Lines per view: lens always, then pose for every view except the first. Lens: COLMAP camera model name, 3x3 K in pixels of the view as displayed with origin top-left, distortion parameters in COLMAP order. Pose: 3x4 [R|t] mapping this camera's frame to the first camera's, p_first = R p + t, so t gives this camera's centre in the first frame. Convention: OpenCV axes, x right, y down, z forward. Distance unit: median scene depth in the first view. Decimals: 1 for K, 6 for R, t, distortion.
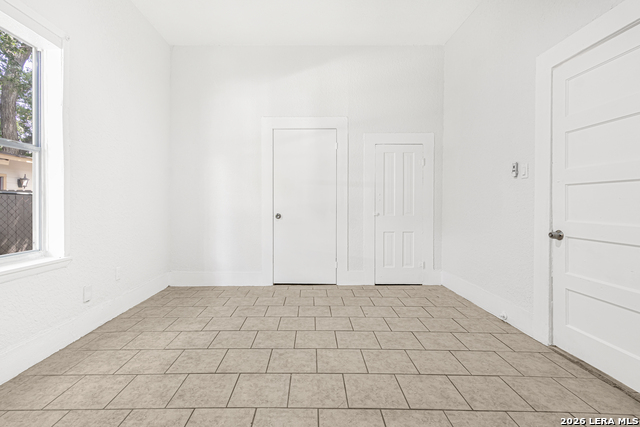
lens RADIAL K [[299.1, 0, 319.1], [0, 299.1, 208.4], [0, 0, 1]] dist [0.007680, 0.000804]
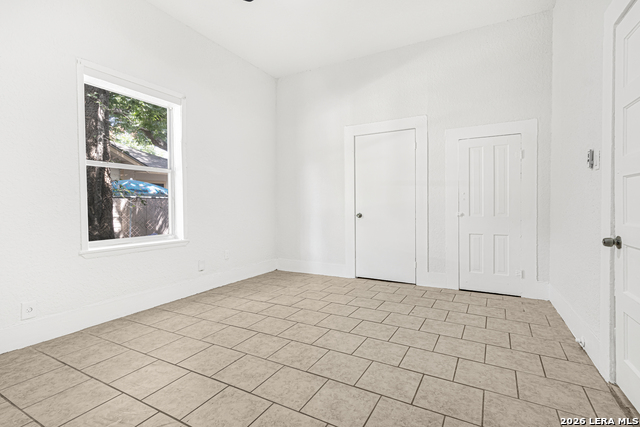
lens RADIAL K [[299.1, 0, 338.9], [0, 299.1, 212.9], [0, 0, 1]] dist [0.007680, 0.000804]
pose [[0.890770, 0.005900, -0.454416, 0.469867], [-0.000030, 0.999916, 0.012923, 0.003701], [0.454454, -0.011498, 0.890696, -0.009951]]
